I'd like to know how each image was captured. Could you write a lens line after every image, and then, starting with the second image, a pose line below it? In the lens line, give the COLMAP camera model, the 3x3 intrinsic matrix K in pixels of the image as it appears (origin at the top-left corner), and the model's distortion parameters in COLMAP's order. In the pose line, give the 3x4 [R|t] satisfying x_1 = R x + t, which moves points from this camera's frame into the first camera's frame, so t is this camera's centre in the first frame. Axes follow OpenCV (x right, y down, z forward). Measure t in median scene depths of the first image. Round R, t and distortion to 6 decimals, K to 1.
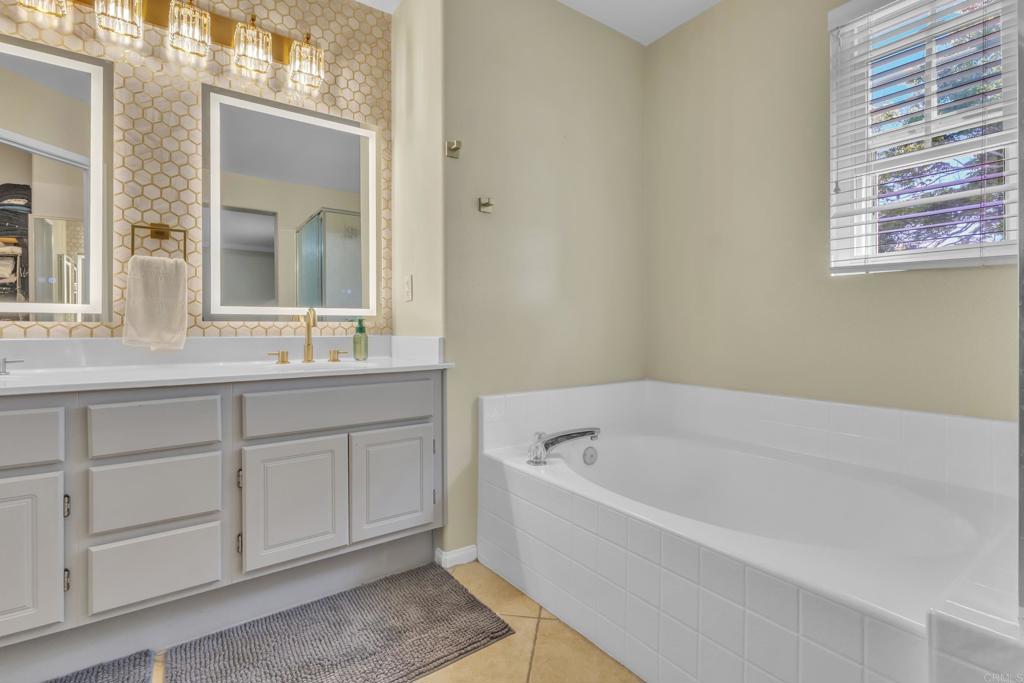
lens RADIAL K [[479.8, 0, 512.5], [0, 479.8, 331.1], [0, 0, 1]] dist [0.003686, -0.000722]
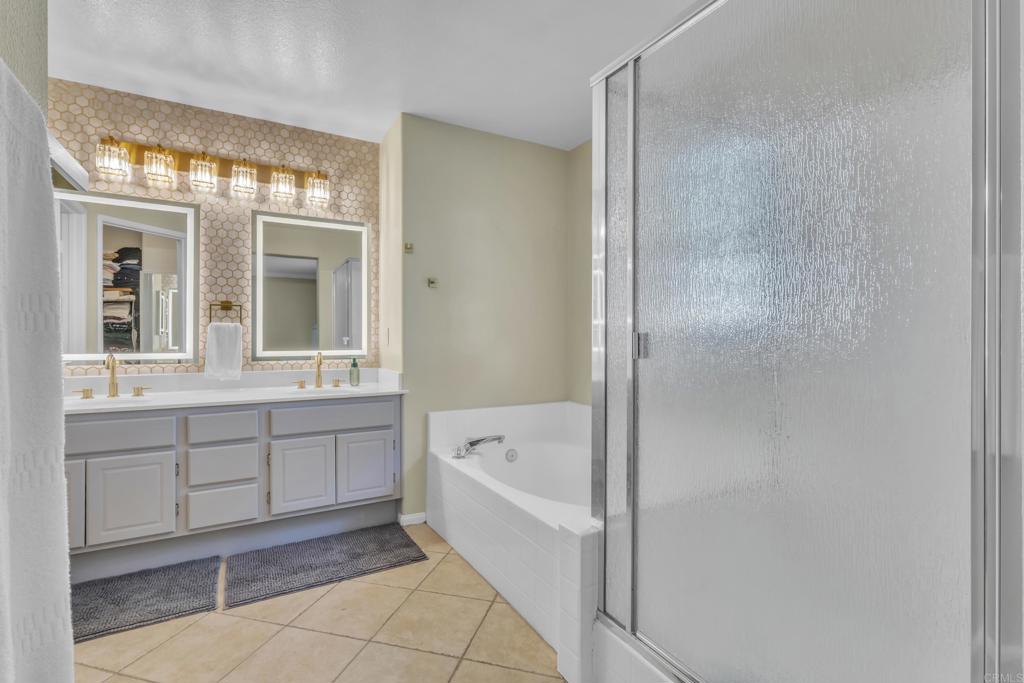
lens RADIAL K [[477.9, 0, 516.9], [0, 477.9, 340.9], [0, 0, 1]] dist [-0.001139, 0.000014]
pose [[0.995195, 0.003029, -0.097869, 0.368540], [-0.002898, 0.999995, 0.001480, -0.092550], [0.097873, -0.001190, 0.995198, -0.466355]]
